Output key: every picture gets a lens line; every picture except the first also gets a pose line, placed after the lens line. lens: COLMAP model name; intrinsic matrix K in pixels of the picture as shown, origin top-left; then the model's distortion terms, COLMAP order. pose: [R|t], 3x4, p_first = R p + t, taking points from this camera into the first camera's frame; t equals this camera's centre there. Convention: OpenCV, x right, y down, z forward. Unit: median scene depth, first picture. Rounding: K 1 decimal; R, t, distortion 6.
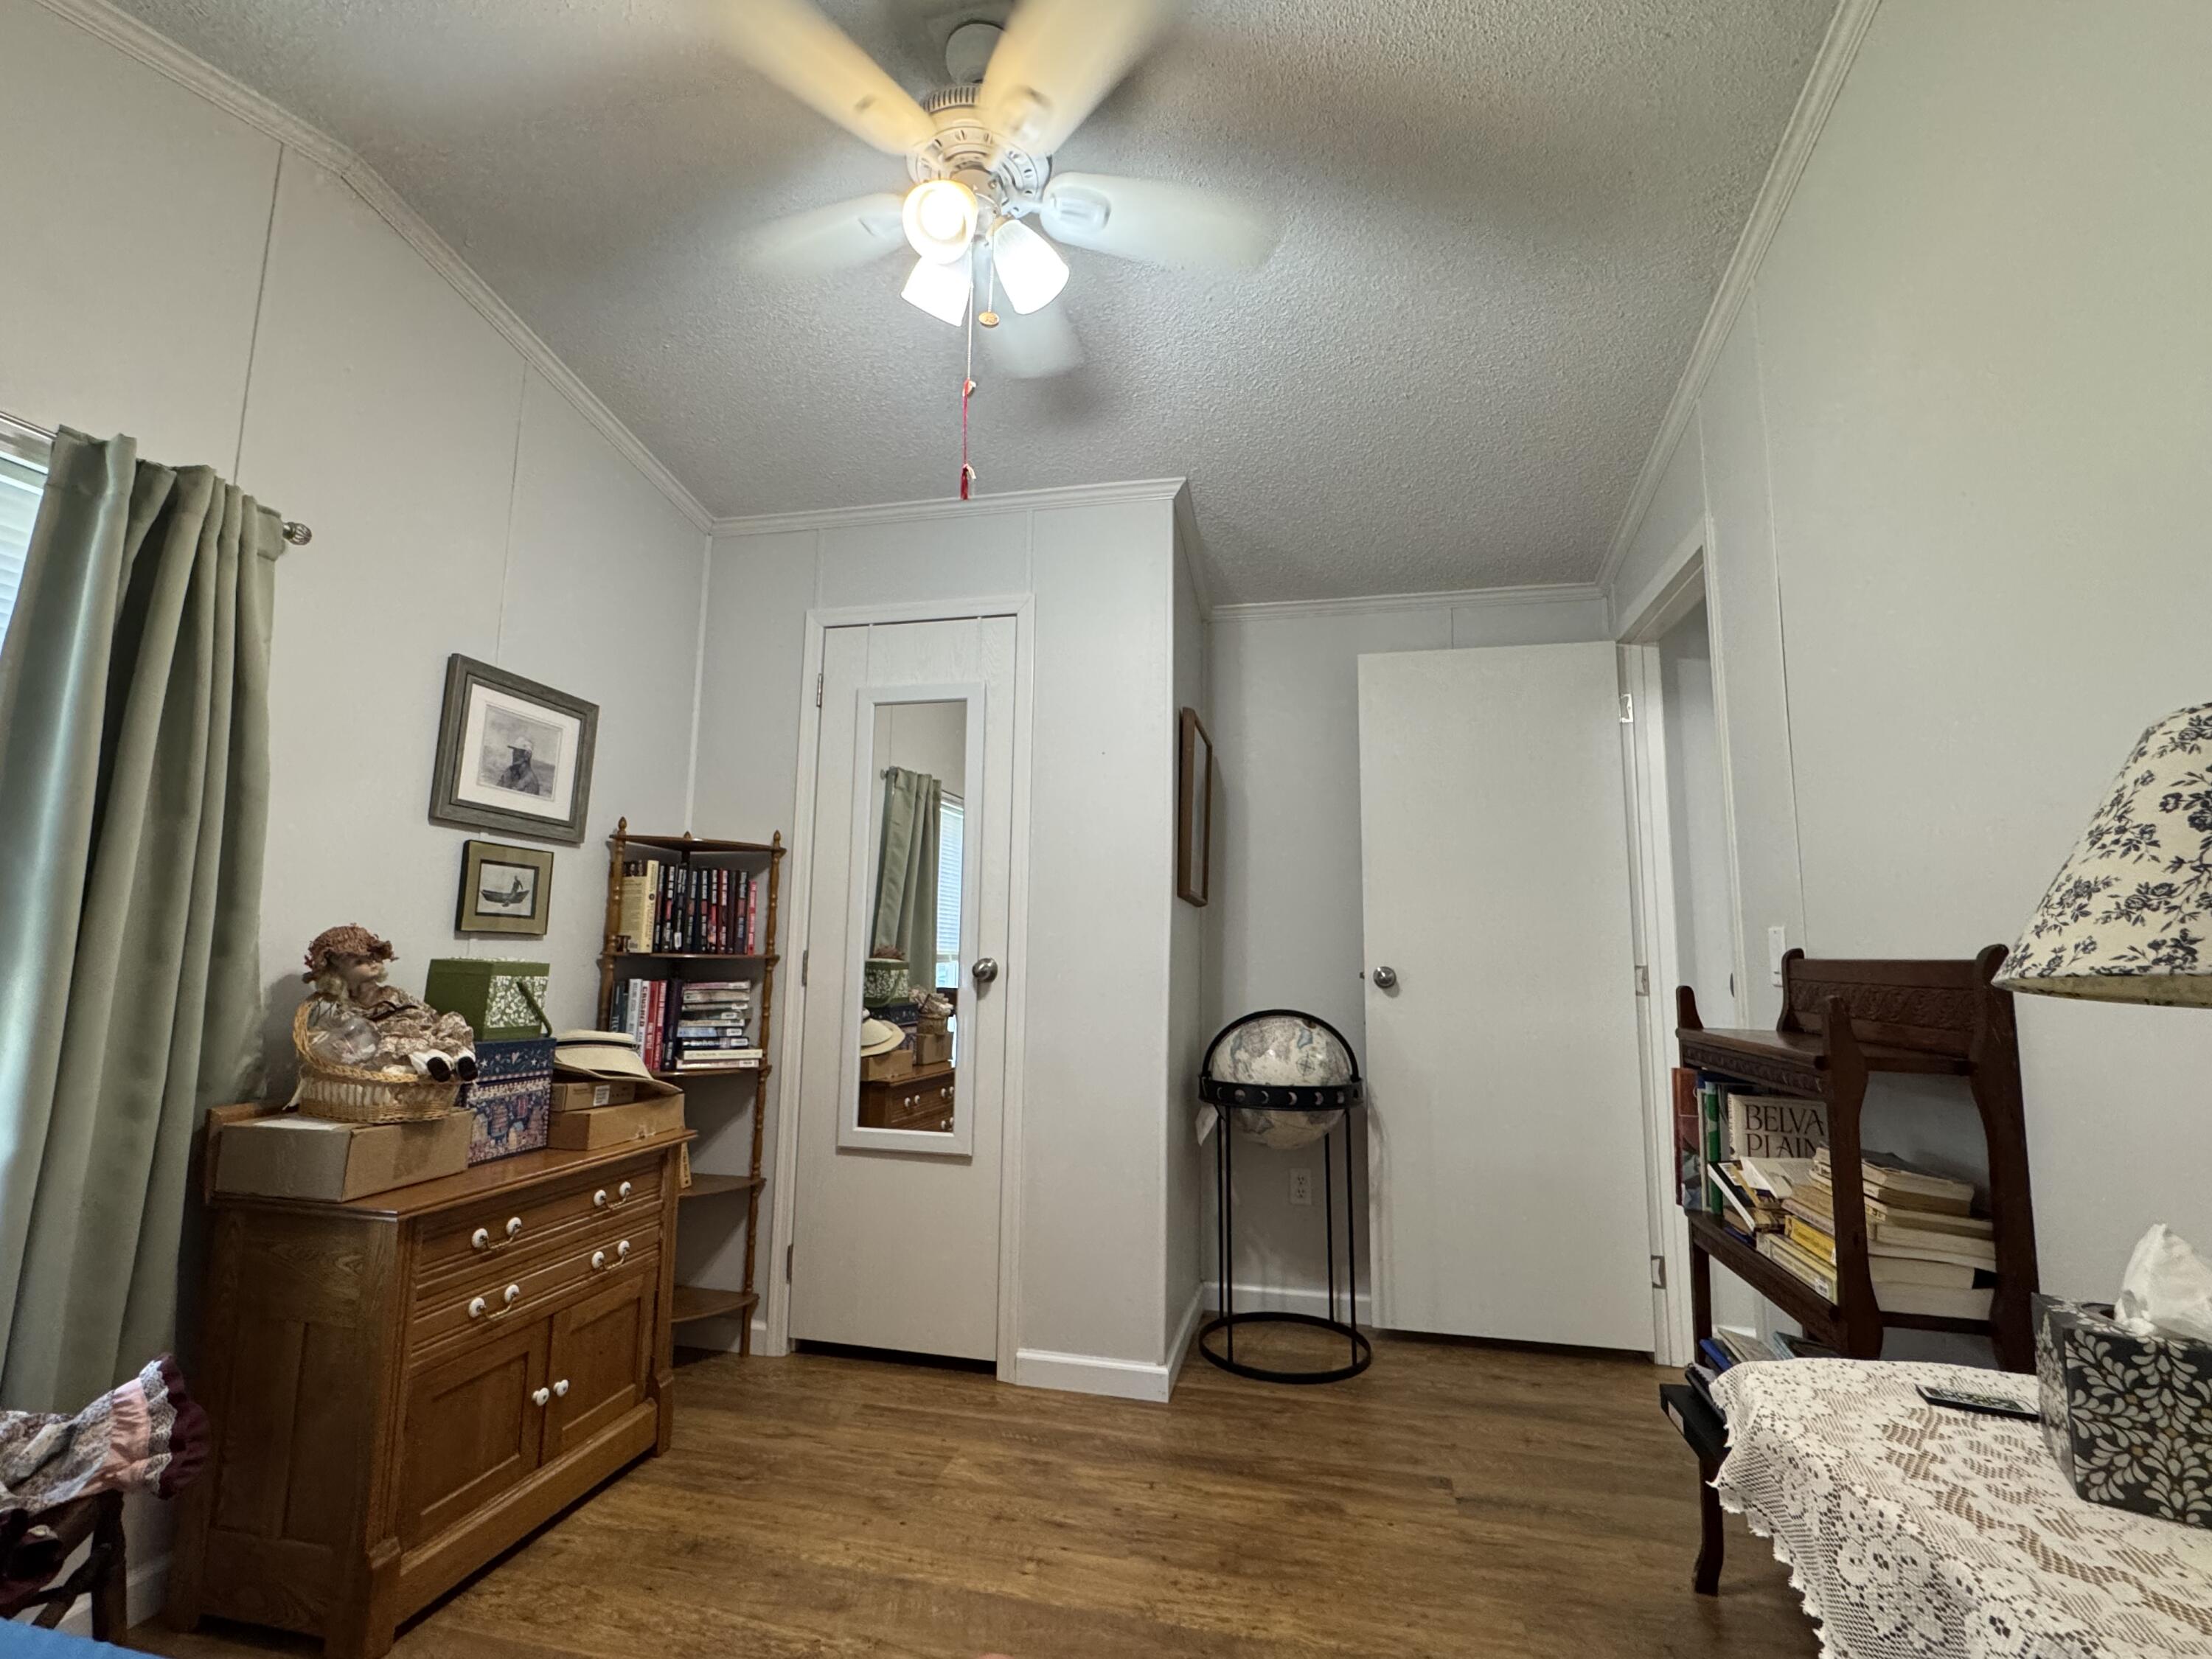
lens RADIAL K [[1016.4, 0, 1098.3], [0, 1016.4, 822.0], [0, 0, 1]] dist [-0.001351, 0.000288]
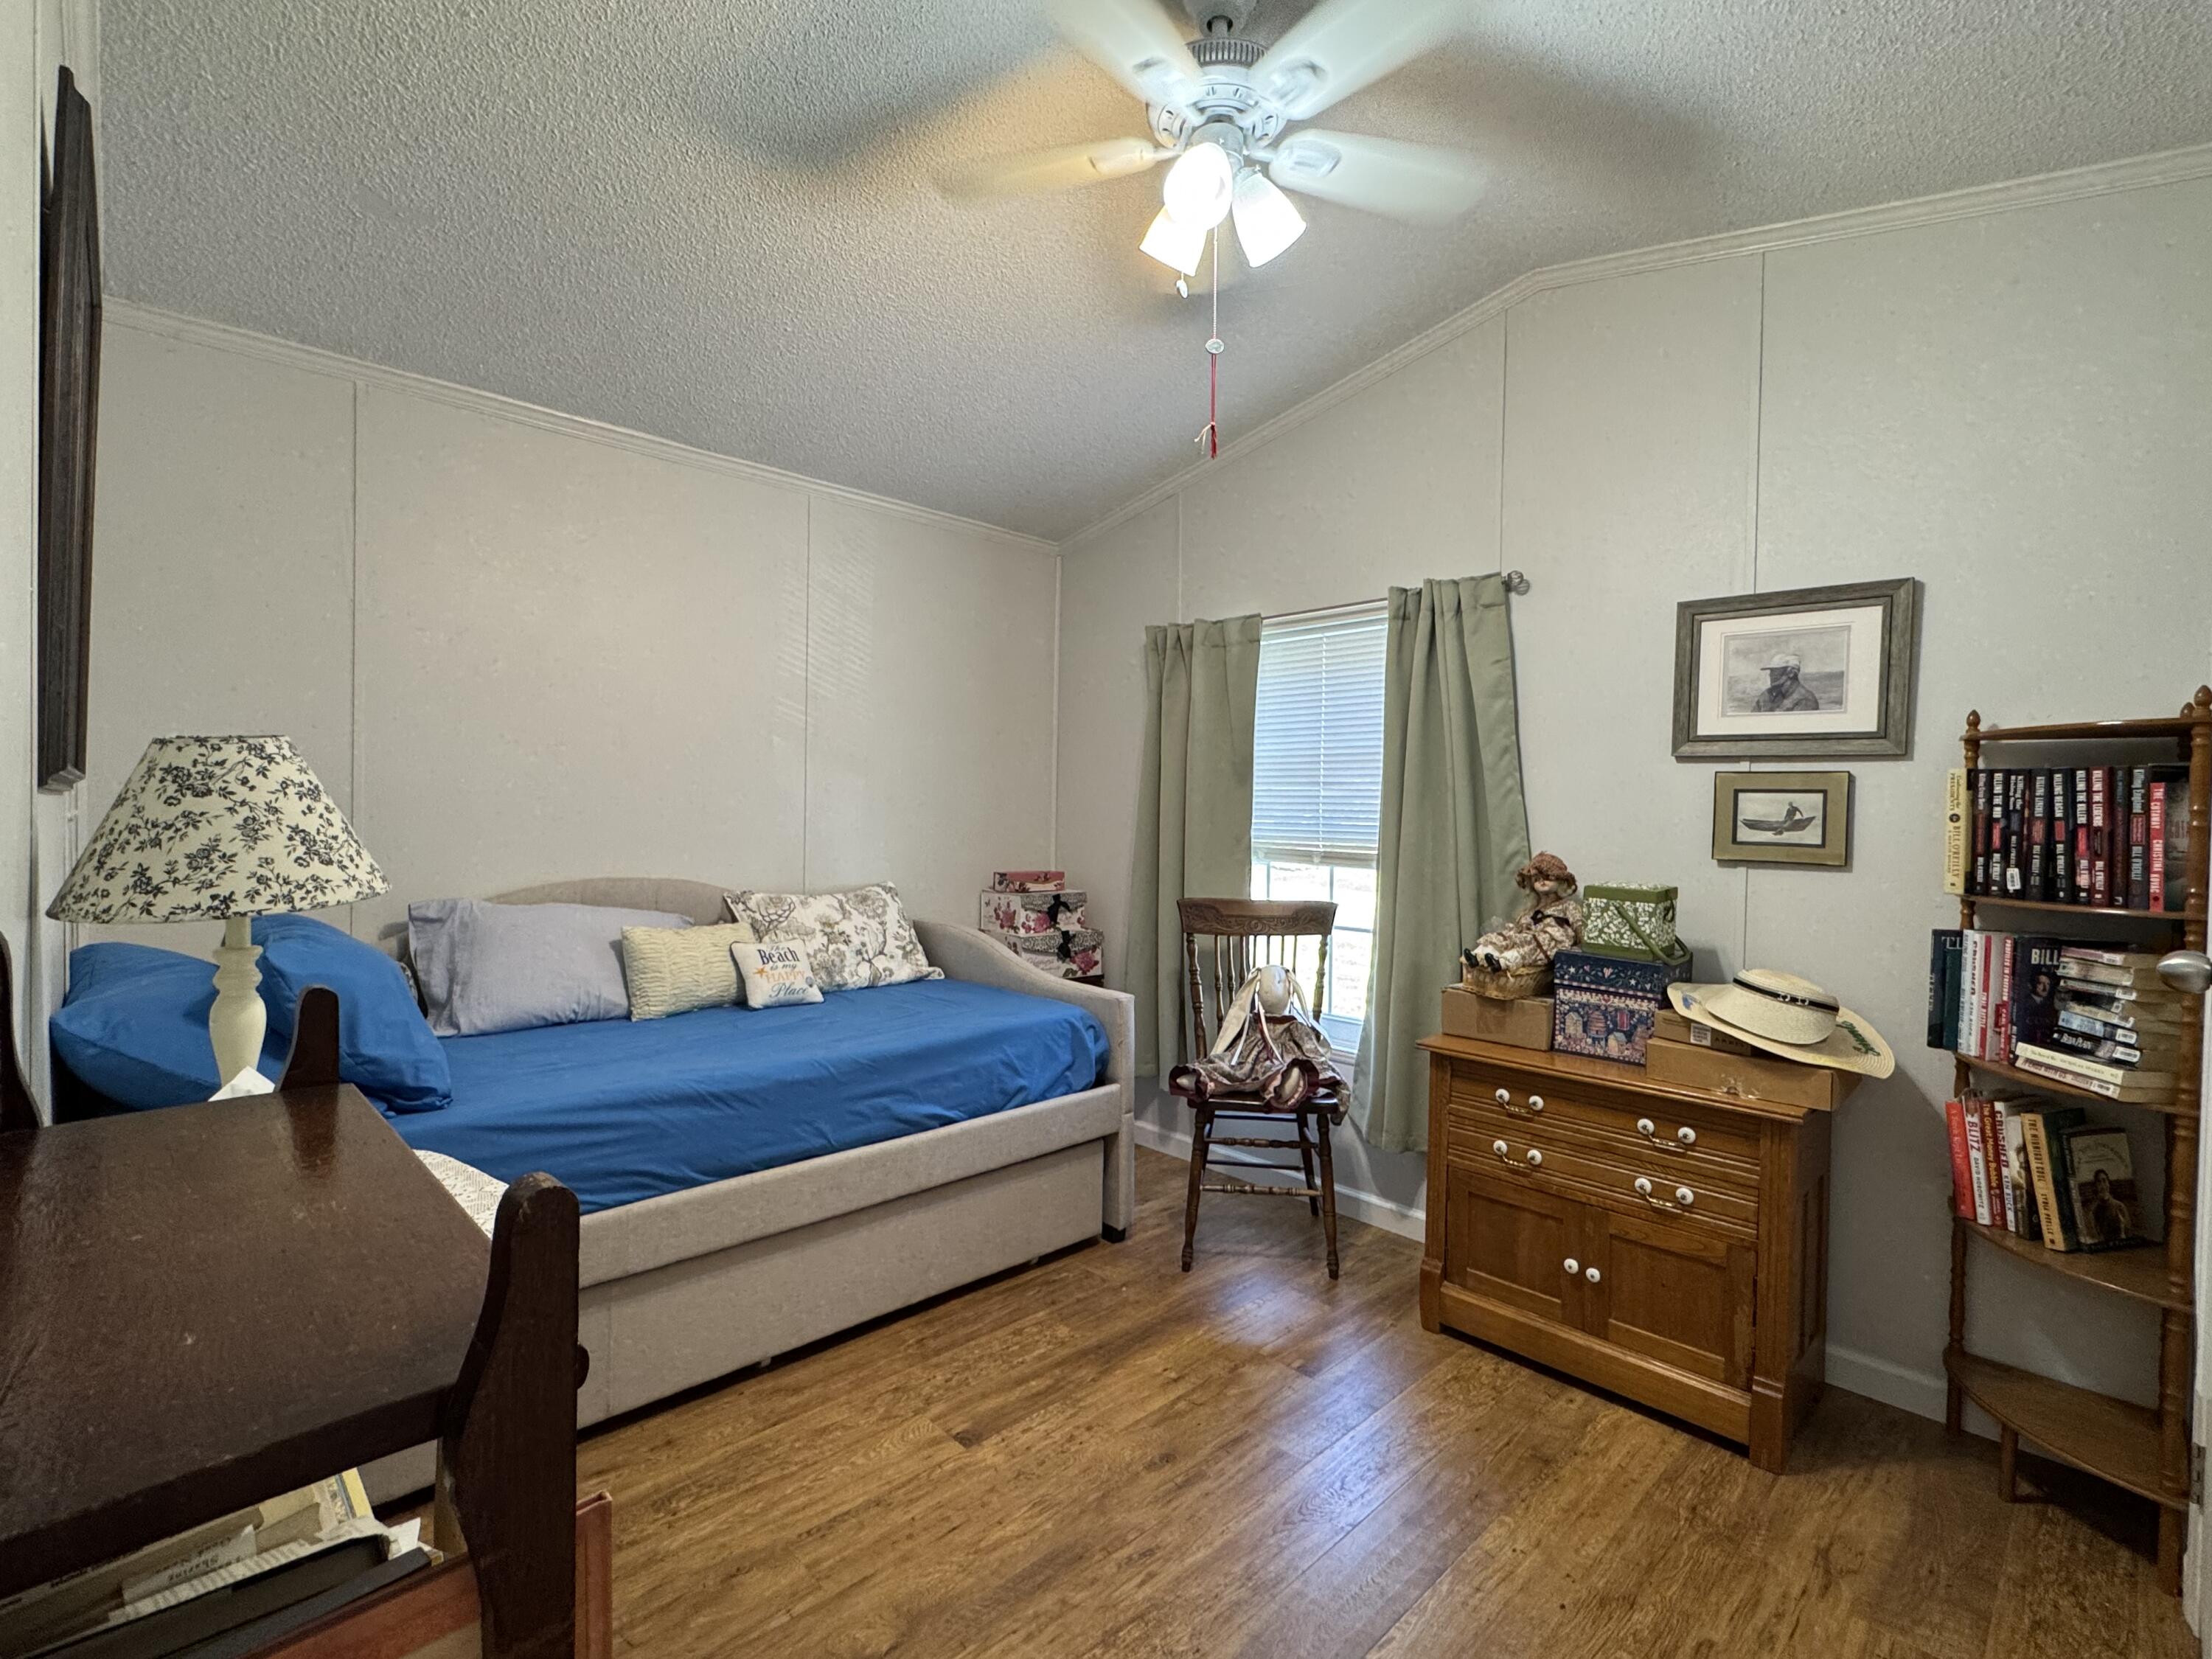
lens RADIAL K [[1016.4, 0, 1103.4], [0, 1016.4, 823.2], [0, 0, 1]] dist [-0.001351, 0.000288]
pose [[-0.544092, -0.018173, -0.838829, 0.569285], [0.080476, 0.994026, -0.073735, 0.092481], [0.835157, -0.107624, -0.539378, 0.997789]]
